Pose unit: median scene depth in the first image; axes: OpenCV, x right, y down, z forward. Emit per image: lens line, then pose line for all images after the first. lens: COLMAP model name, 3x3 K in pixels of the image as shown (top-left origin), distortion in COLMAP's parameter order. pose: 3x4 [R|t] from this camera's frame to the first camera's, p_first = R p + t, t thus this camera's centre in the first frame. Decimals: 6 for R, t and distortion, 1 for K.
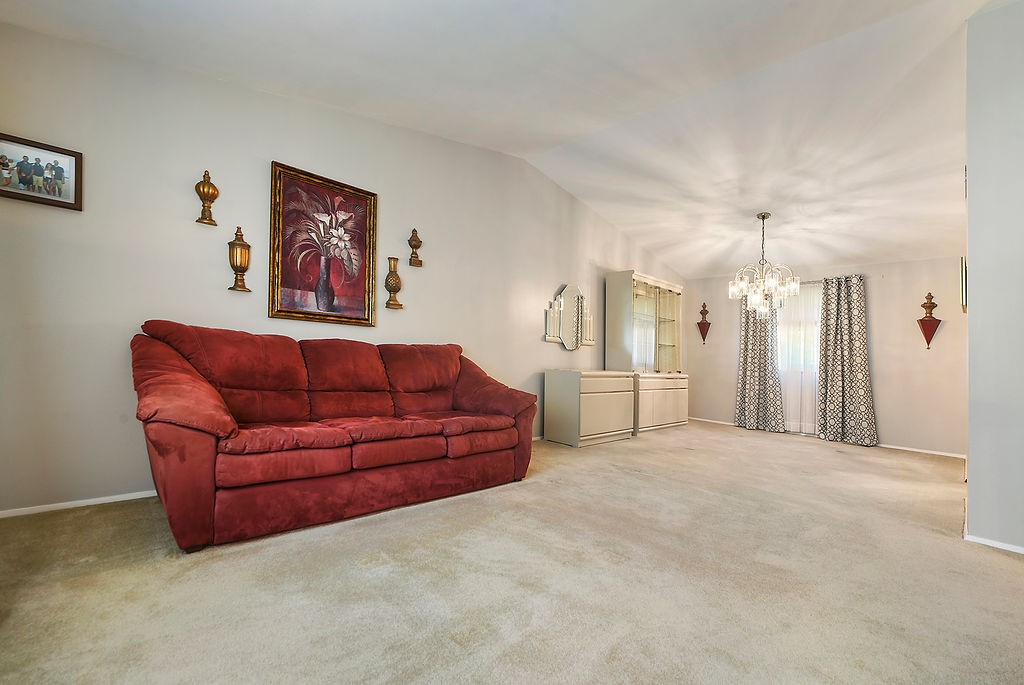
lens RADIAL K [[421.4, 0, 494.7], [0, 421.4, 334.6], [0, 0, 1]] dist [0.015715, -0.002331]
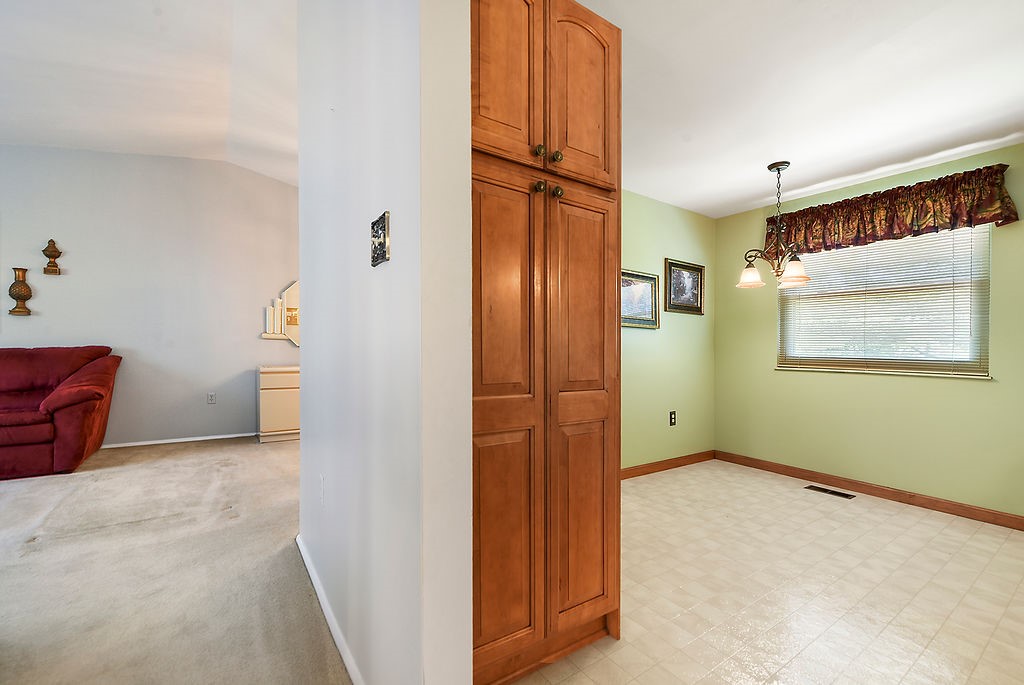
lens RADIAL K [[421.4, 0, 514.0], [0, 421.4, 340.2], [0, 0, 1]] dist [0.015715, -0.002331]
pose [[0.987891, -0.037845, -0.150460, 0.894721], [0.041578, 0.998899, 0.021744, 0.022373], [0.149471, -0.027737, 0.988377, 0.081610]]
